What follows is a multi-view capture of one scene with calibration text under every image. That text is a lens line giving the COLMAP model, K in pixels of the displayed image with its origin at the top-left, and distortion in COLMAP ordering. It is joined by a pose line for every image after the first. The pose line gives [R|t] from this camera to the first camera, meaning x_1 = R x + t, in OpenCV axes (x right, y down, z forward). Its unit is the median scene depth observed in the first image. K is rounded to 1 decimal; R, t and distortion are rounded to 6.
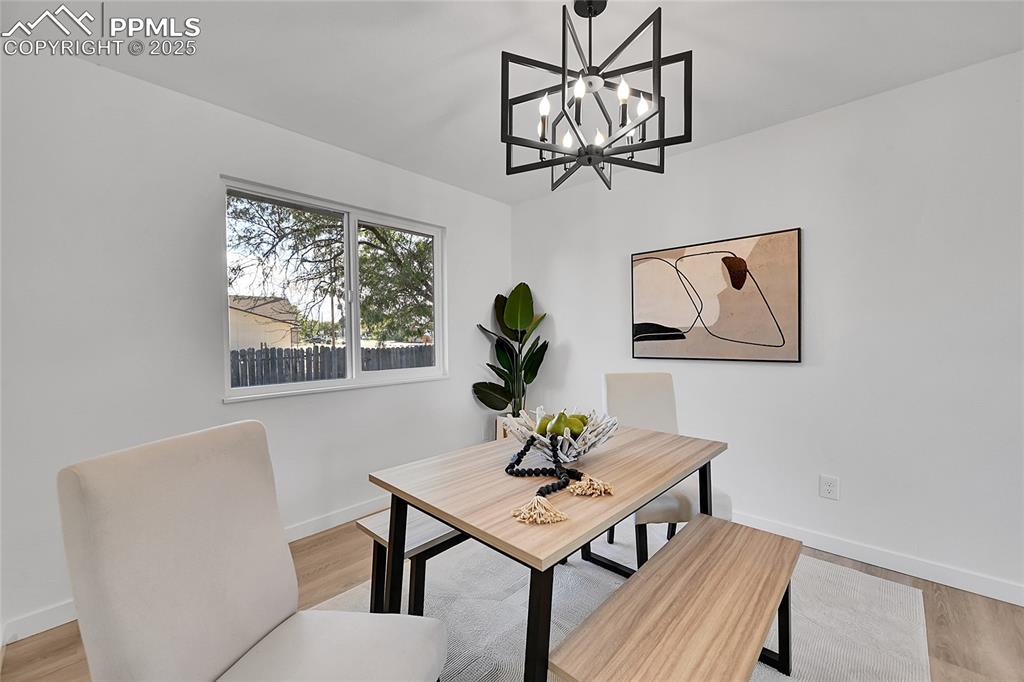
lens RADIAL K [[394.0, 0, 512.4], [0, 394.0, 345.3], [0, 0, 1]] dist [0.000493, 0.000081]
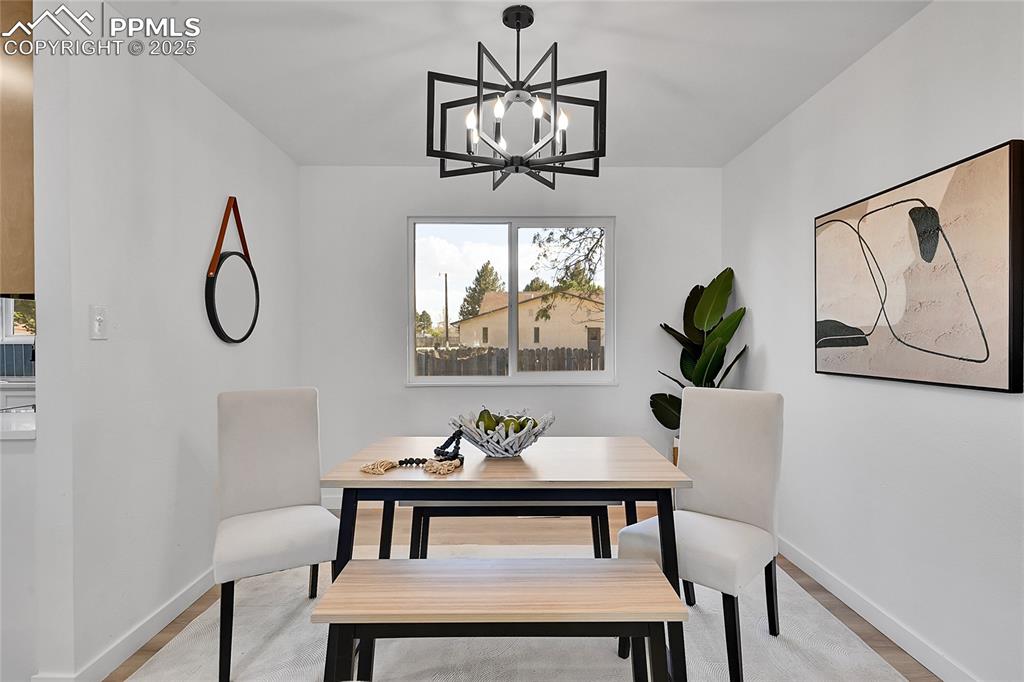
lens RADIAL K [[516.1, 0, 512.0], [0, 516.1, 341.0], [0, 0, 1]] dist [-0.001308, -0.000076]
pose [[0.691301, 0.011666, -0.722473, 0.632970], [-0.020529, 0.999783, -0.003500, -0.008555], [0.722276, 0.017251, 0.691390, 0.027664]]
